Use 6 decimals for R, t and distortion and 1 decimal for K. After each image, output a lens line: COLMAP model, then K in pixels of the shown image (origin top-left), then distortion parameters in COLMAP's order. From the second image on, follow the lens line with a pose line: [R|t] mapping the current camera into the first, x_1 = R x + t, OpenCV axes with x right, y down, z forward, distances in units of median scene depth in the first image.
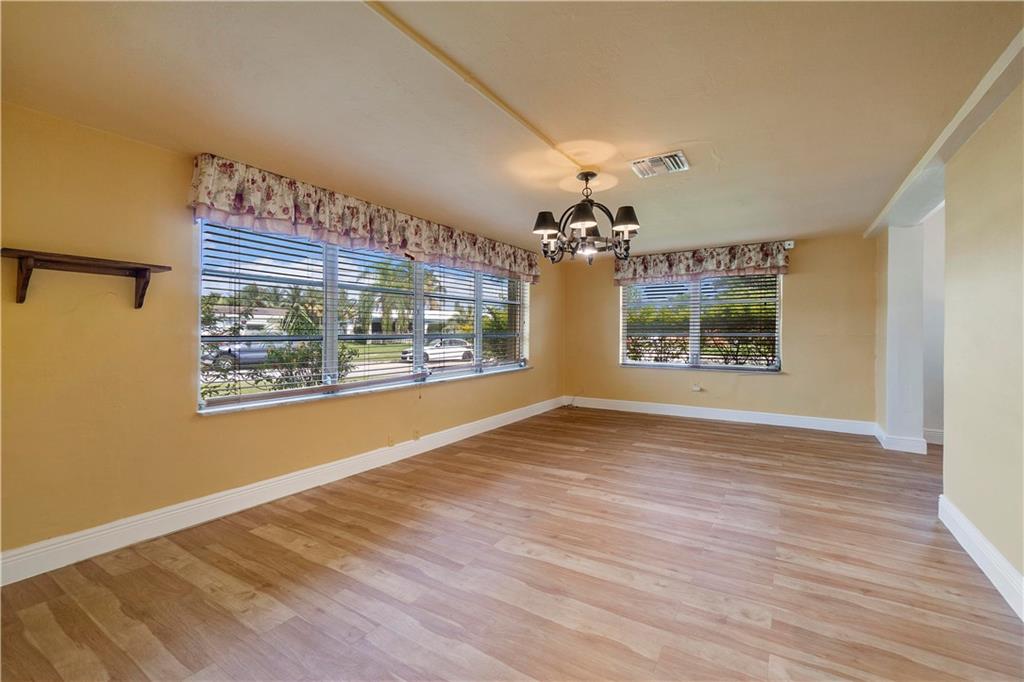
lens RADIAL K [[439.3, 0, 519.1], [0, 439.3, 331.4], [0, 0, 1]] dist [-0.007432, 0.001450]
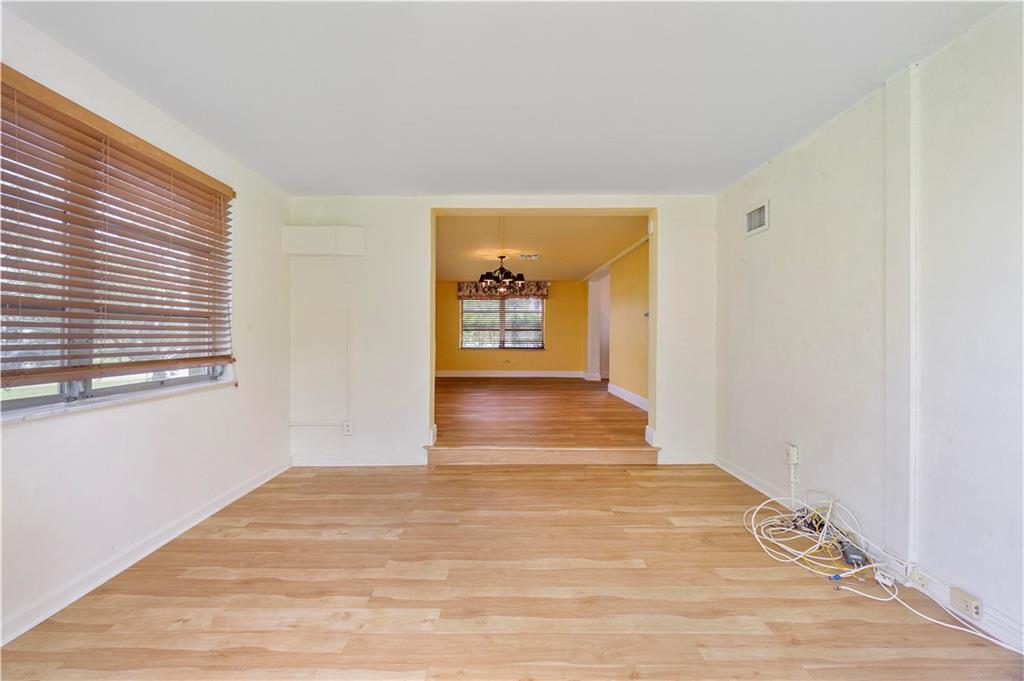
lens RADIAL K [[439.3, 0, 507.5], [0, 439.3, 340.2], [0, 0, 1]] dist [-0.007432, 0.001450]
pose [[0.842893, 0.005740, 0.538051, -0.578063], [-0.009872, 0.999940, 0.004798, 0.042806], [-0.537991, -0.009356, 0.842899, -0.537469]]
